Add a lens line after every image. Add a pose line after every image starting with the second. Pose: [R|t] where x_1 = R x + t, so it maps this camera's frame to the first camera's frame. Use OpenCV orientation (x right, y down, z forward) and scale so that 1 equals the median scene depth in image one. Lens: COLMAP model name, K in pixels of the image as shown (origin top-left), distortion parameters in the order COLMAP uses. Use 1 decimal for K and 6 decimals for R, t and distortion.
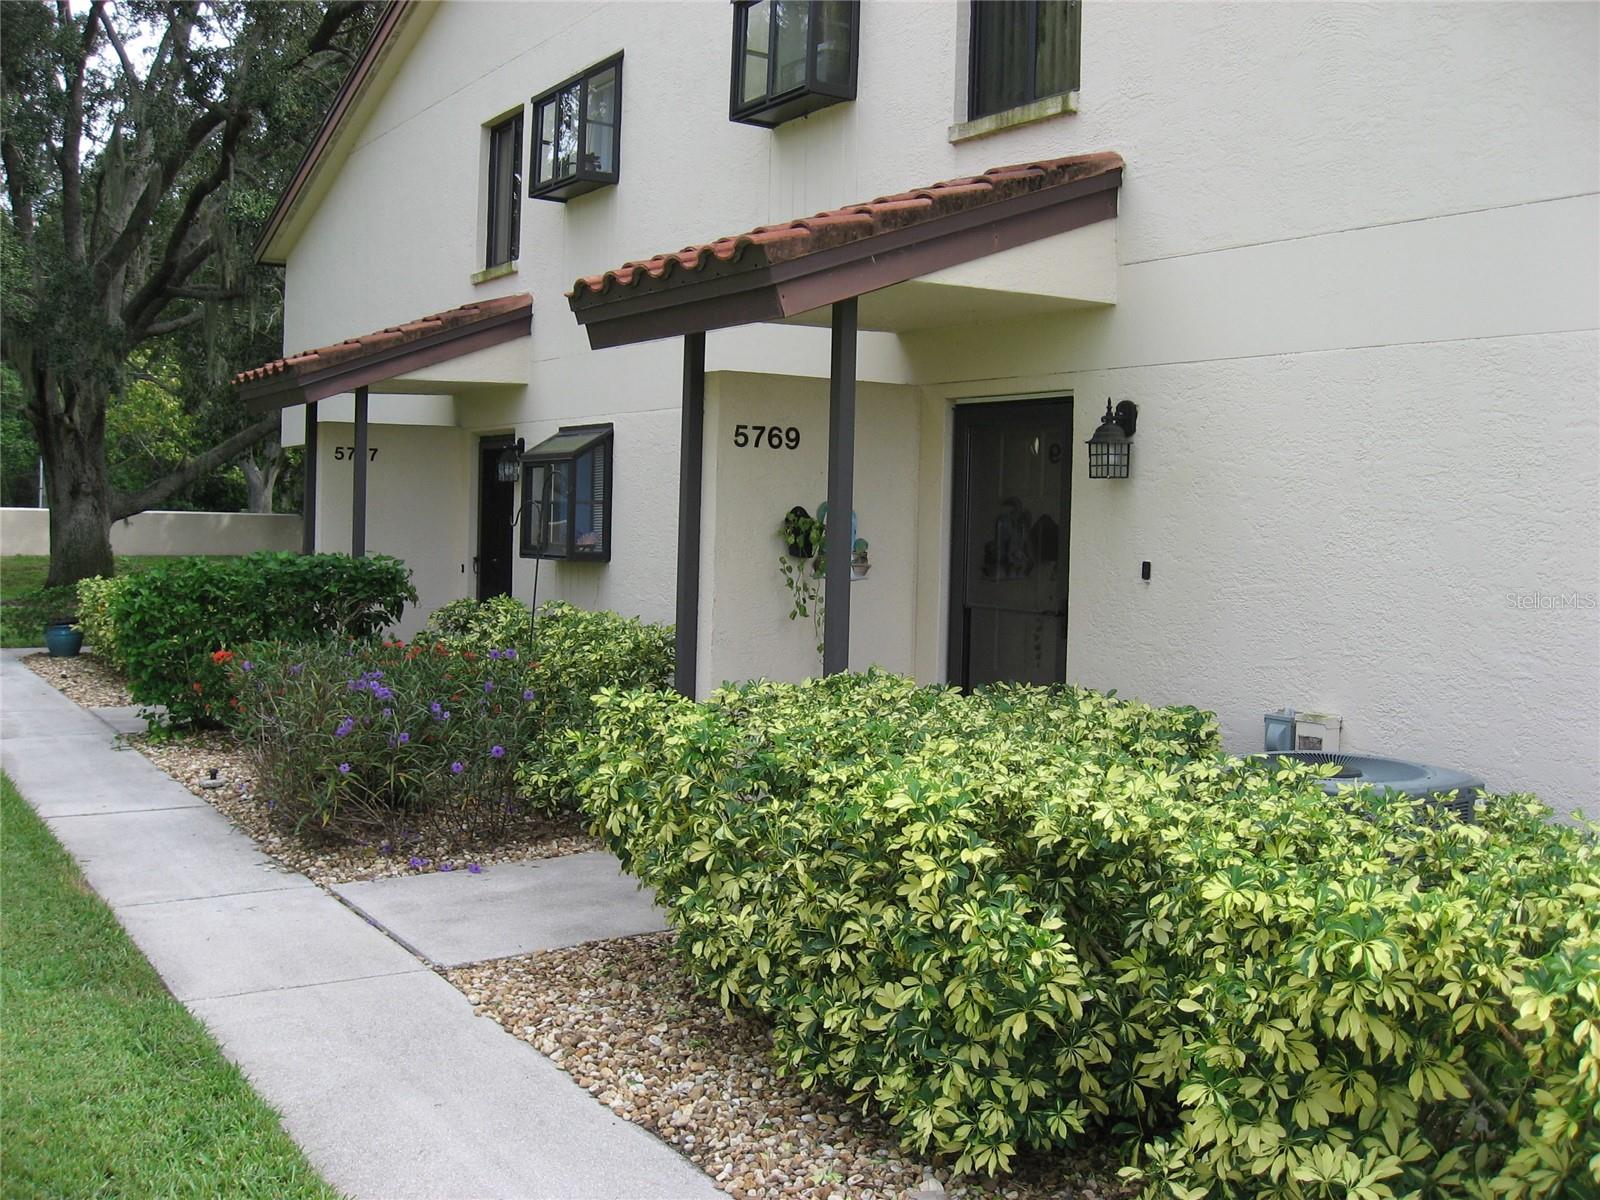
lens RADIAL K [[1682.6, 0, 800.0], [0, 1682.6, 600.0], [0, 0, 1]] dist [-0.088950, 0.000872]
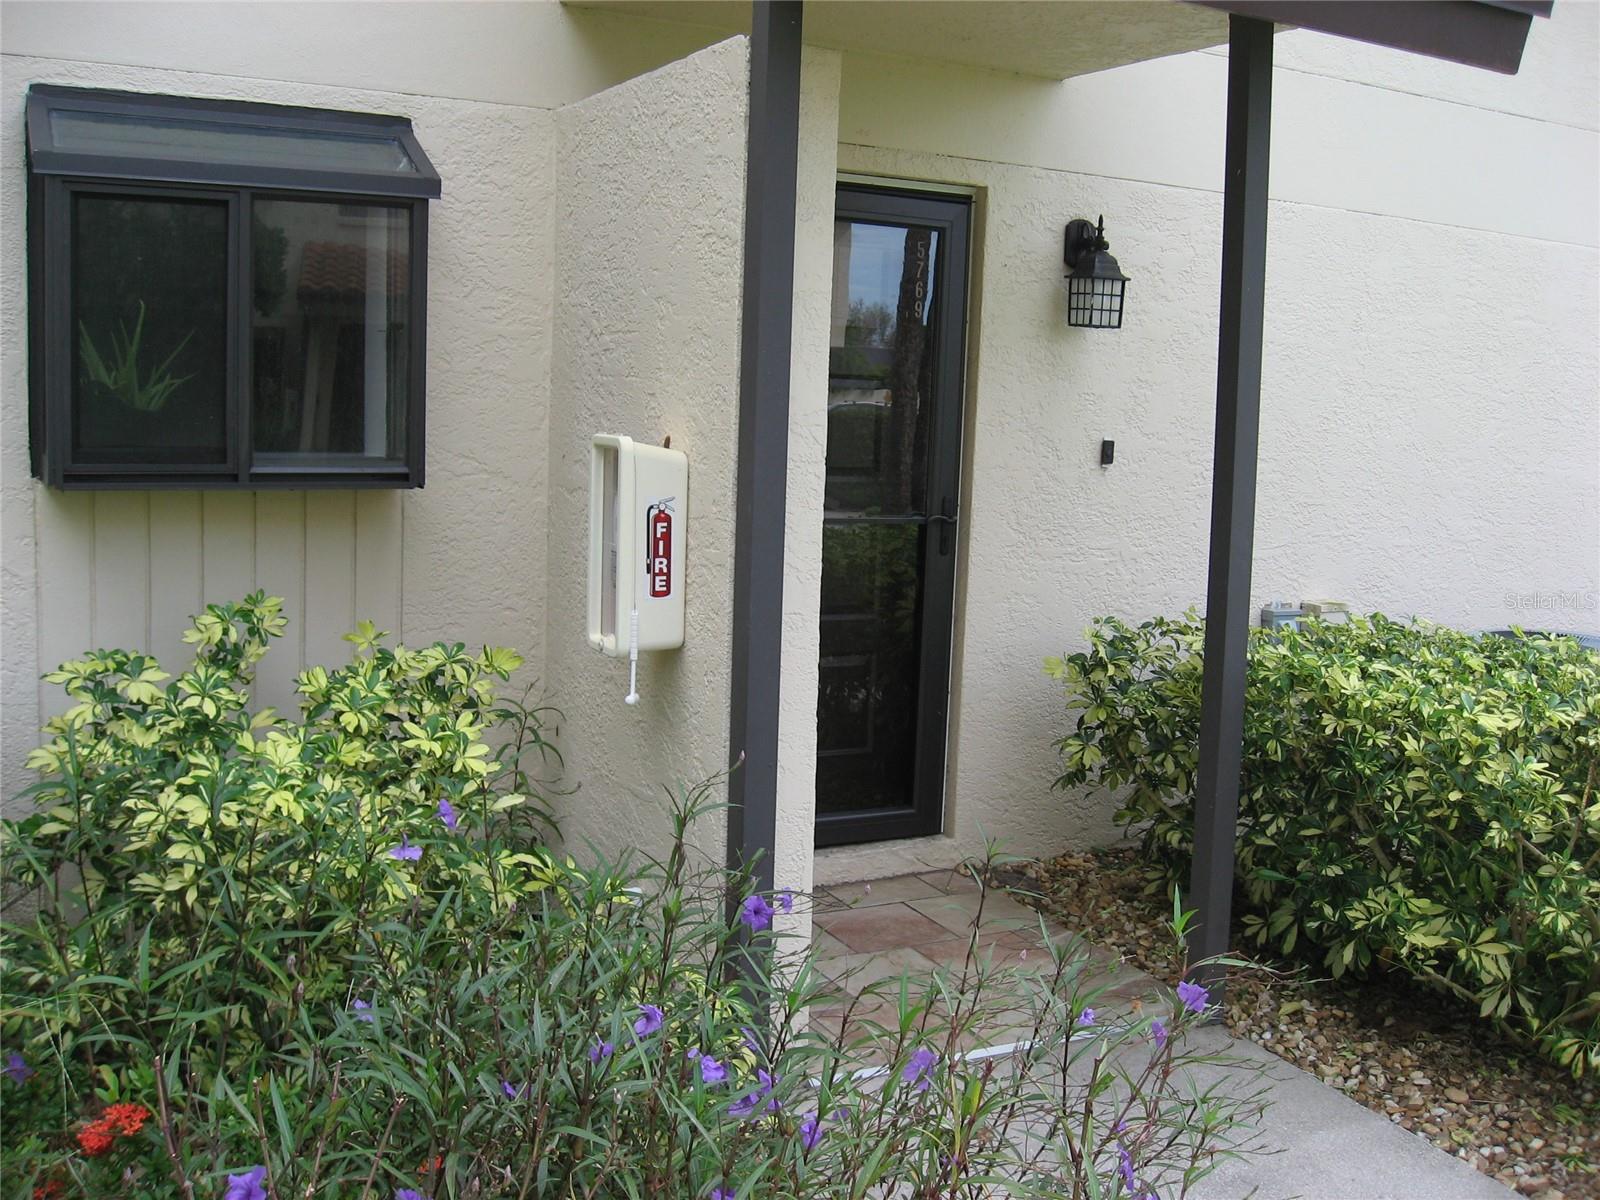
lens RADIAL K [[1682.6, 0, 800.0], [0, 1682.6, 600.0], [0, 0, 1]] dist [-0.088950, 0.000872]
pose [[0.059392, -0.142733, 0.987978, -0.625411], [0.009371, 0.989761, 0.142427, -0.067936], [-0.998191, 0.000799, 0.060121, 1.217351]]
